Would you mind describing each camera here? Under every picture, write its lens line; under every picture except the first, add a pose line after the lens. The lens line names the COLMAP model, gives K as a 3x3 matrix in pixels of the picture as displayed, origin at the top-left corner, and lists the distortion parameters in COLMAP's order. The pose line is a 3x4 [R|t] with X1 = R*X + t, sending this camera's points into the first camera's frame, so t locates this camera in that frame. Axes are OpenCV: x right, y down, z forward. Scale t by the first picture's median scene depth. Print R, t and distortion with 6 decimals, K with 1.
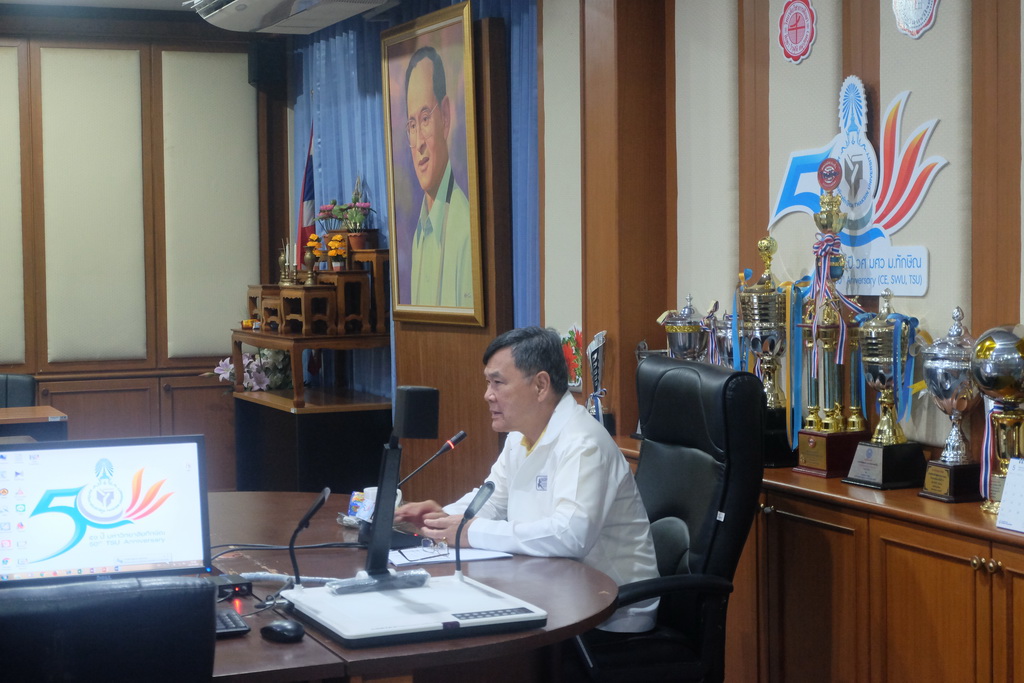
lens RADIAL K [[1784.5, 0, 538.5], [0, 1784.5, 339.6], [0, 0, 1]] dist [-0.021149, 0.033213]
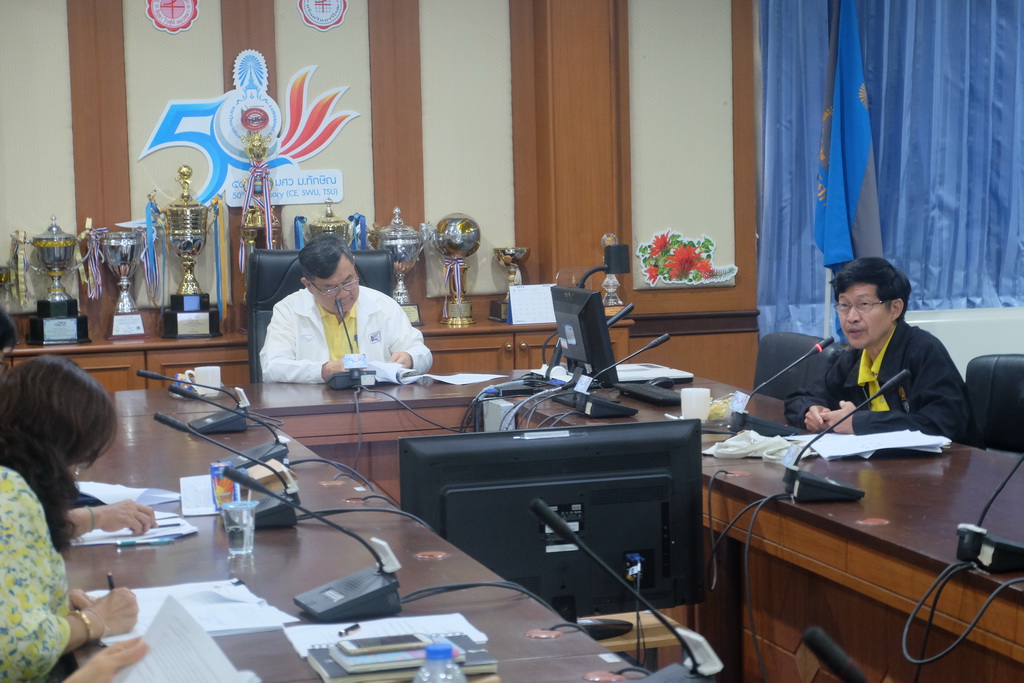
lens RADIAL K [[2150.0, 0, 555.2], [0, 2150.0, 337.6], [0, 0, 1]] dist [0.053325, 0.318351]
pose [[0.106720, -0.080866, 0.990995, -1.437964], [0.072228, 0.994685, 0.073389, -0.027838], [-0.991662, 0.063745, 0.111994, 0.557850]]
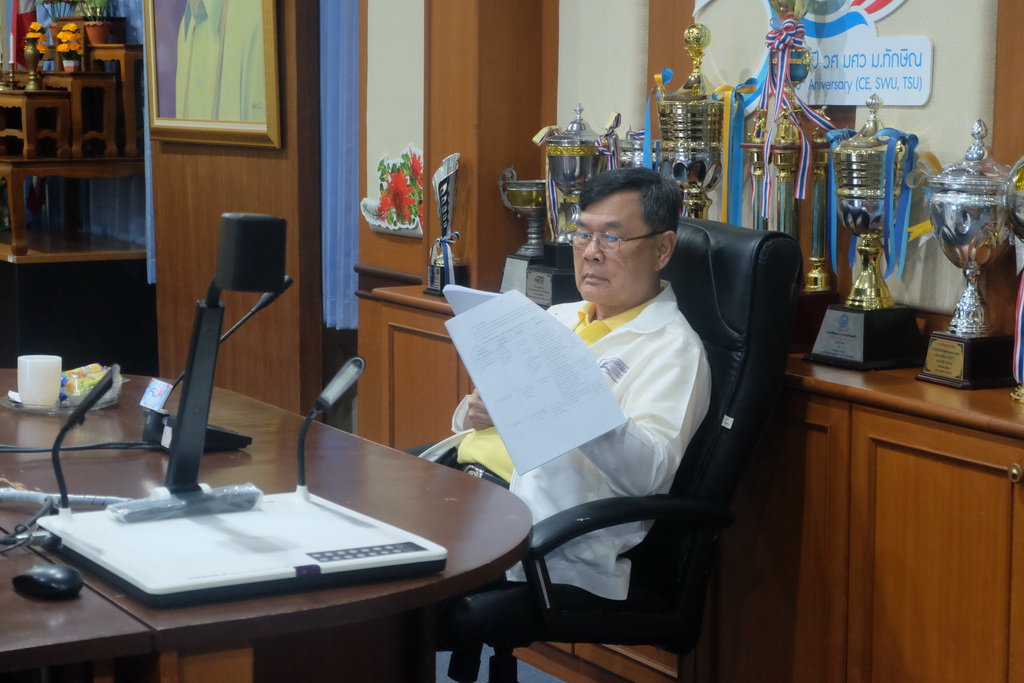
lens RADIAL K [[2150.0, 0, 555.2], [0, 2150.0, 337.6], [0, 0, 1]] dist [0.053325, 0.318351]
pose [[0.992402, 0.006776, 0.122853, -0.036807], [-0.015443, 0.997446, 0.069734, 0.009861], [-0.122067, -0.071101, 0.989972, 0.126635]]
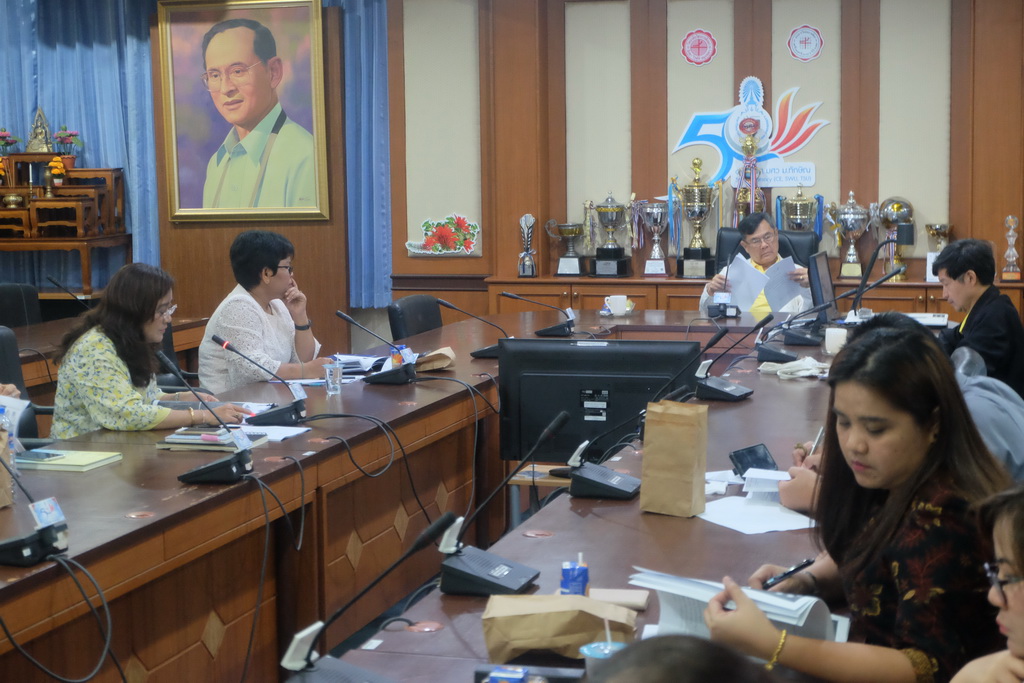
lens RADIAL K [[1754.3, 0, 544.8], [0, 1754.3, 339.3], [0, 0, 1]] dist [-0.067852, 0.294762]
pose [[0.621603, -0.083498, 0.778870, -1.441821], [0.045836, 0.996476, 0.070245, -0.003470], [-0.781991, -0.007964, 0.623239, -0.035639]]
